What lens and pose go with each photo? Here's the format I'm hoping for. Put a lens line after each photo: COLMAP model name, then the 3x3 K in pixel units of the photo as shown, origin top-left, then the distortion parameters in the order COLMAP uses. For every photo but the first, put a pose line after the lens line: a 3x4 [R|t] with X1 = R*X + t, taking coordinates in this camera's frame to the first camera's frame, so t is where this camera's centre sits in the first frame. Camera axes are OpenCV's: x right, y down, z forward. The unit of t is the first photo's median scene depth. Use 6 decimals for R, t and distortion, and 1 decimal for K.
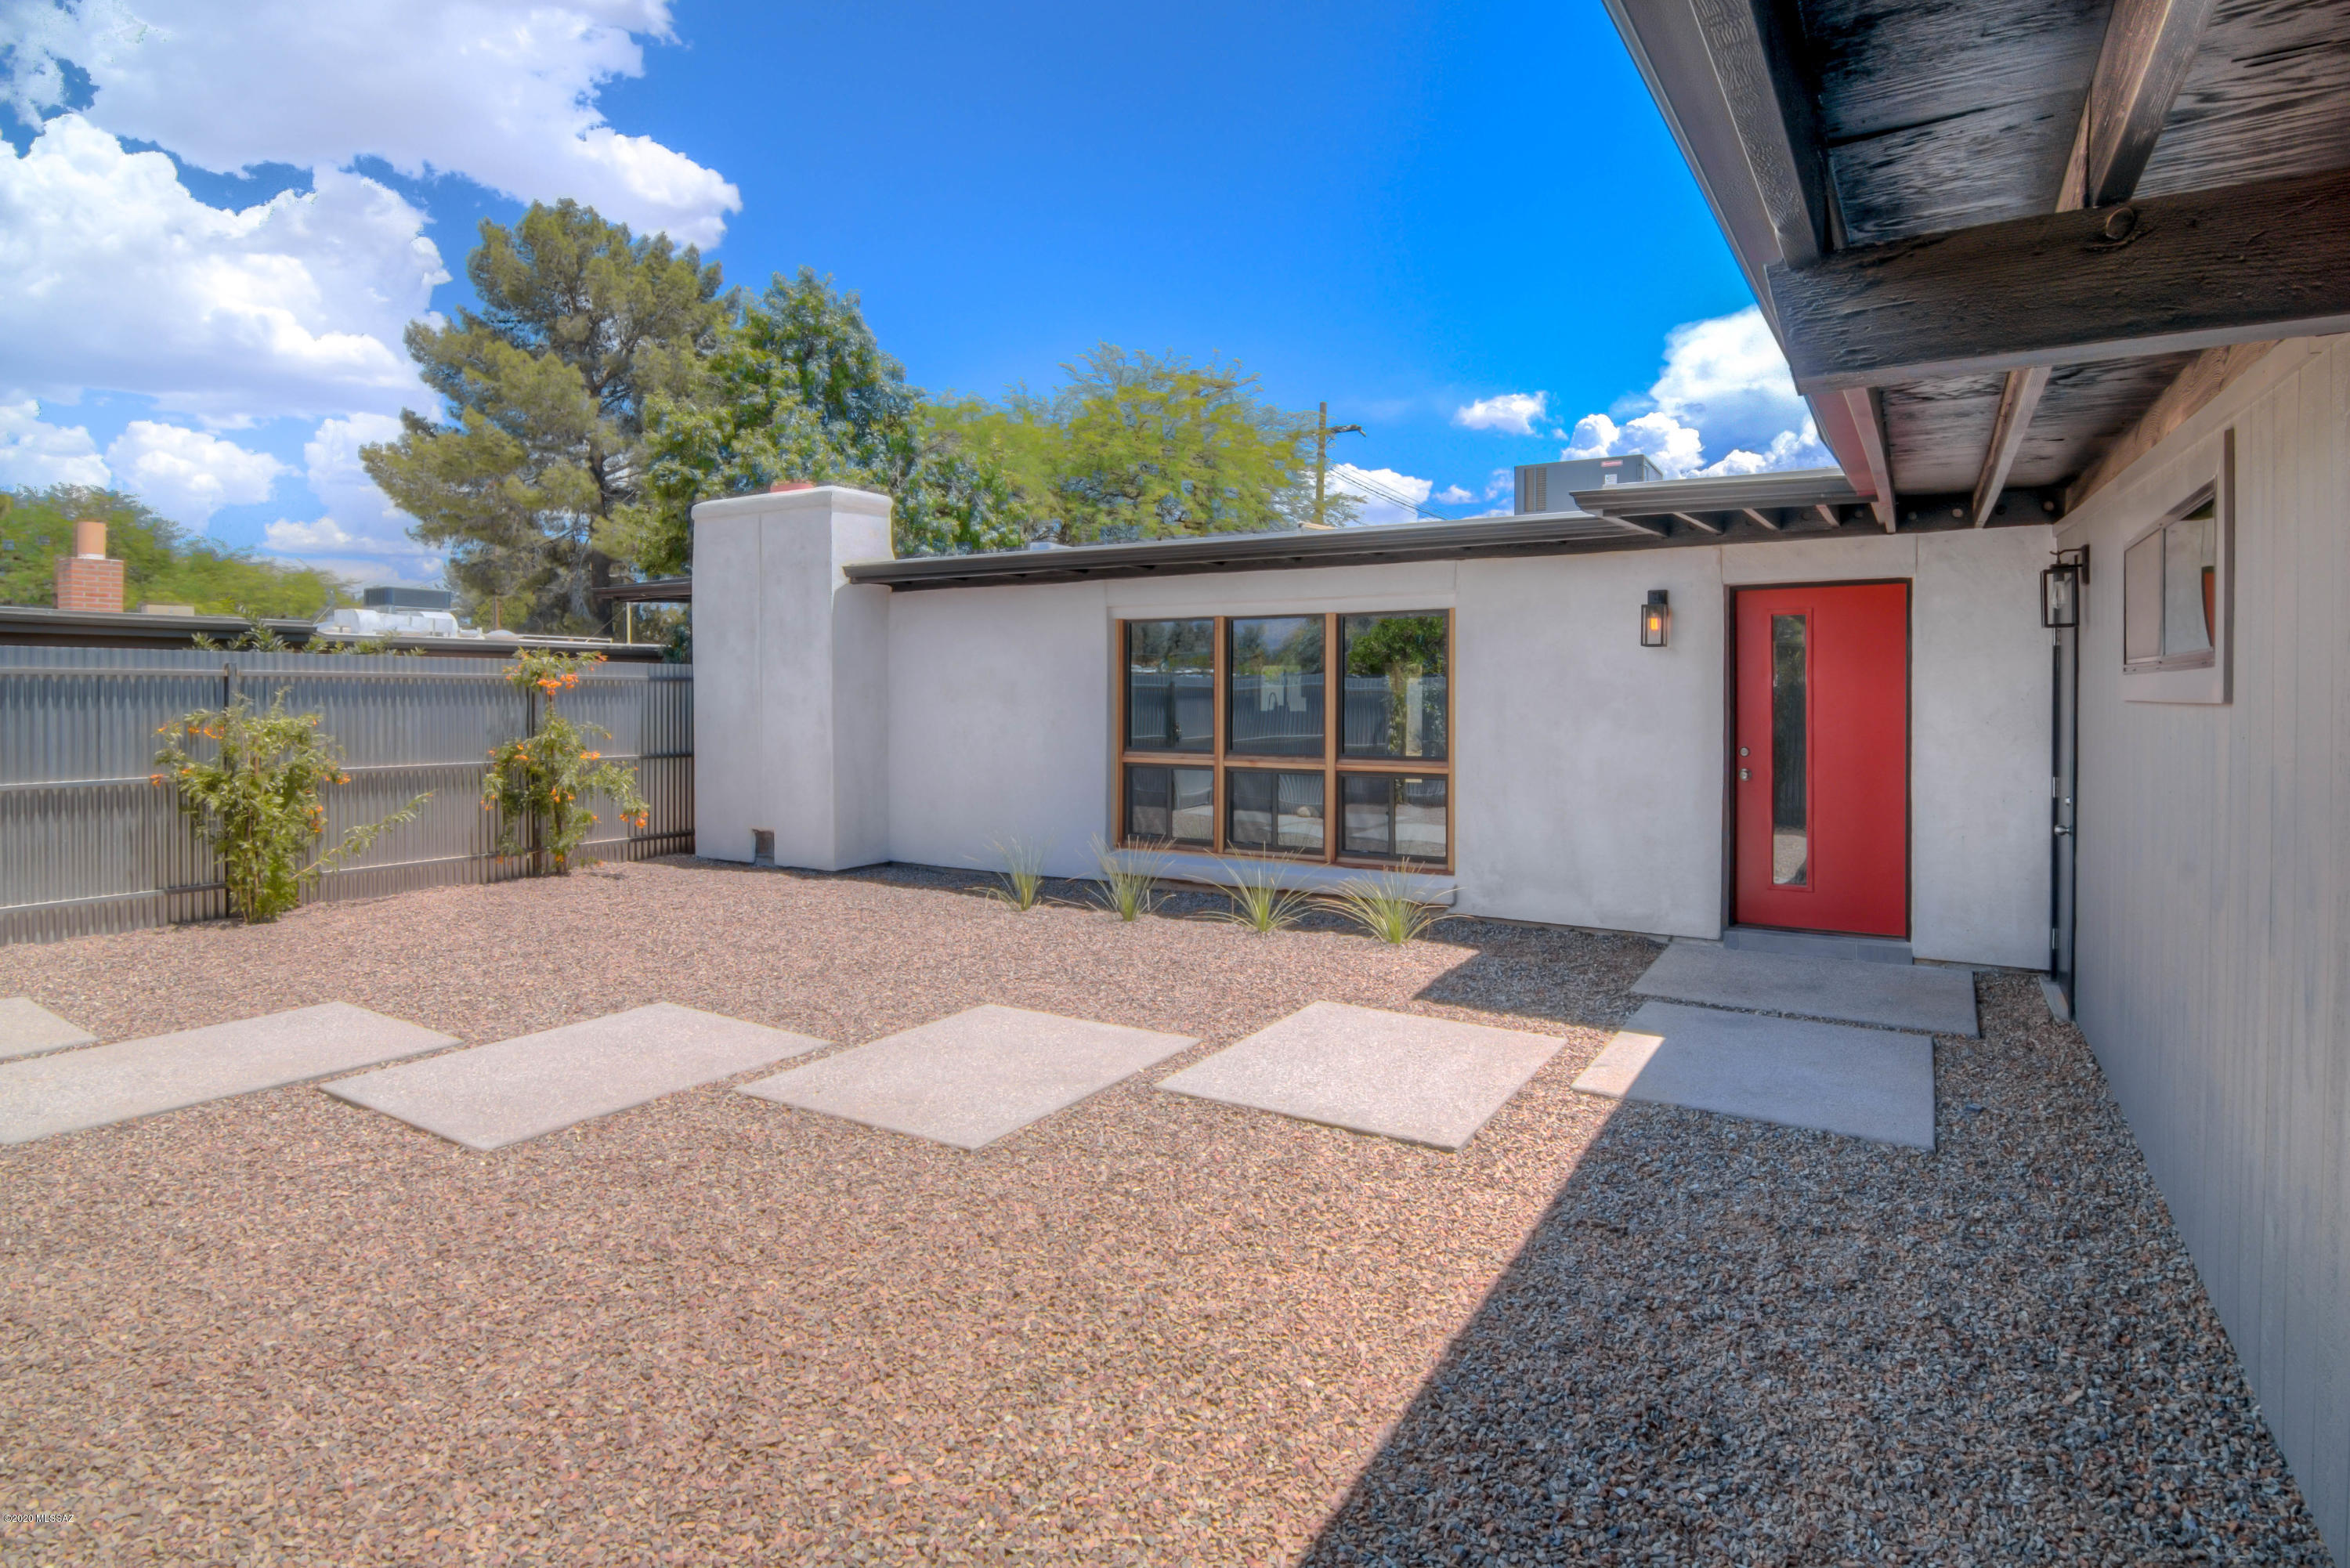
lens RADIAL K [[1216.7, 0, 1171.3], [0, 1216.7, 785.2], [0, 0, 1]] dist [0.000747, -0.000198]
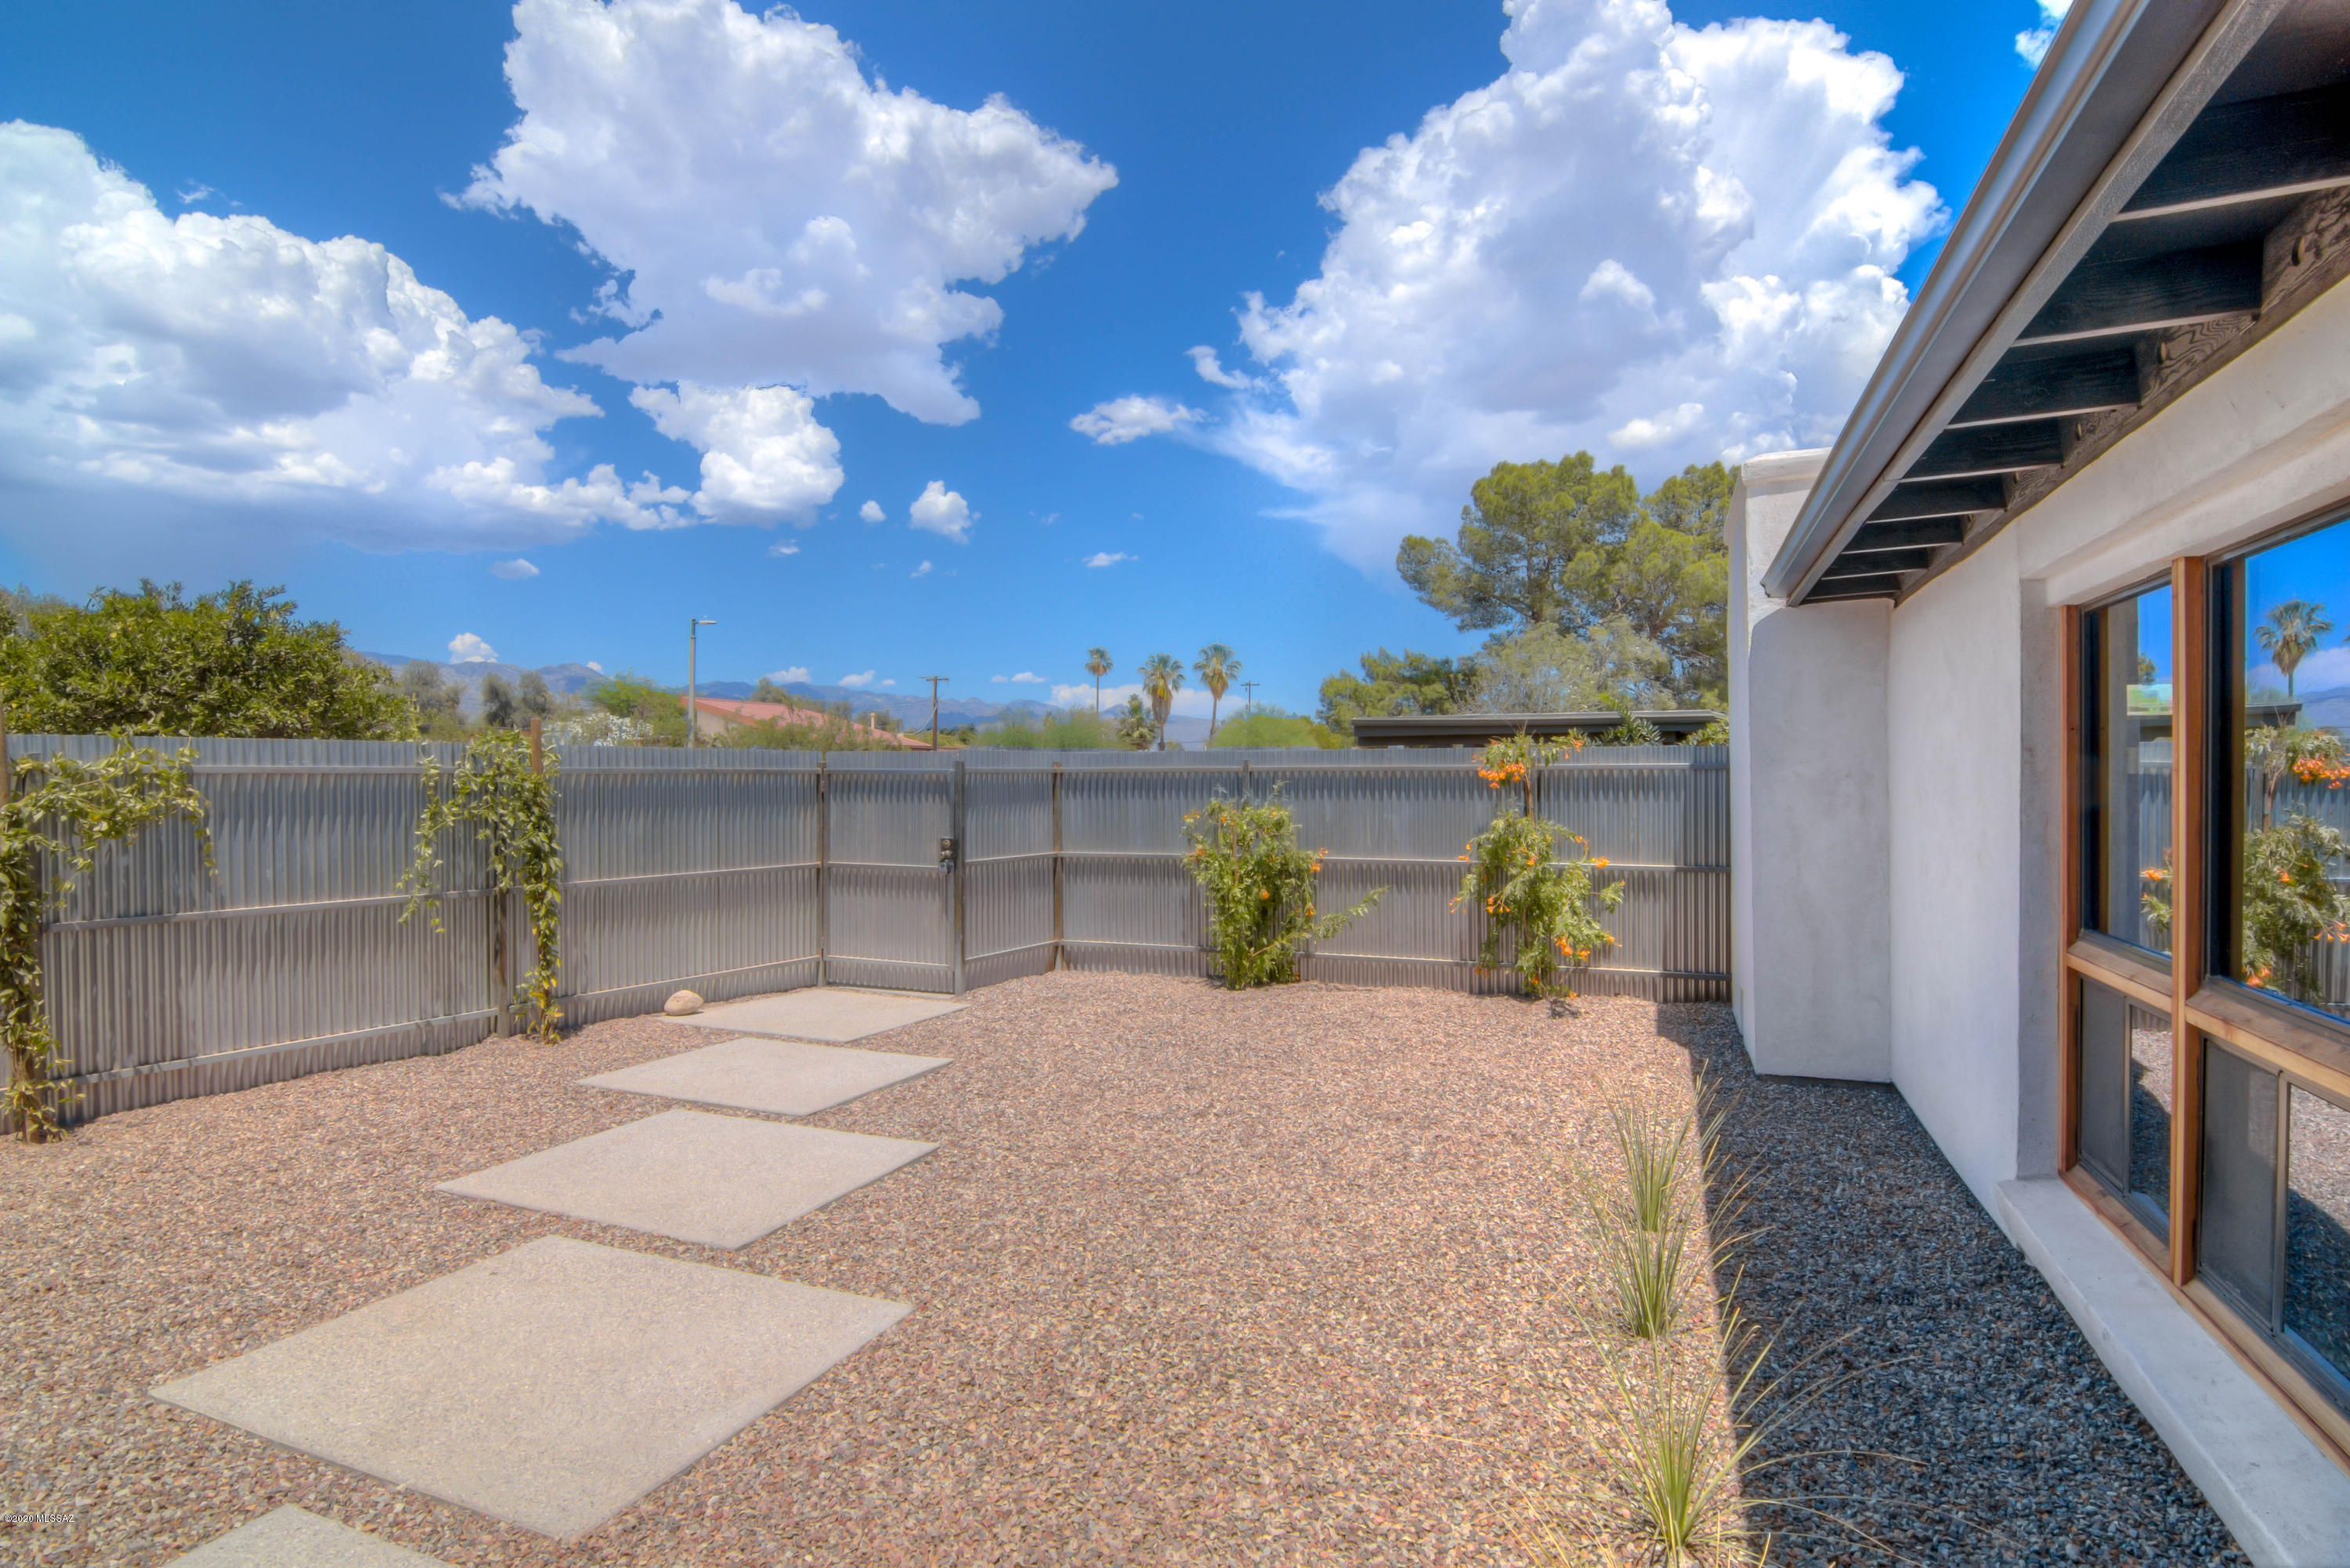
lens RADIAL K [[1216.7, 0, 1171.4], [0, 1216.7, 785.6], [0, 0, 1]] dist [0.000747, -0.000198]
pose [[0.174050, -0.001482, -0.984736, 0.262064], [-0.064625, 0.997826, -0.012924, -0.044137], [0.982614, 0.065888, 0.173576, 0.552763]]
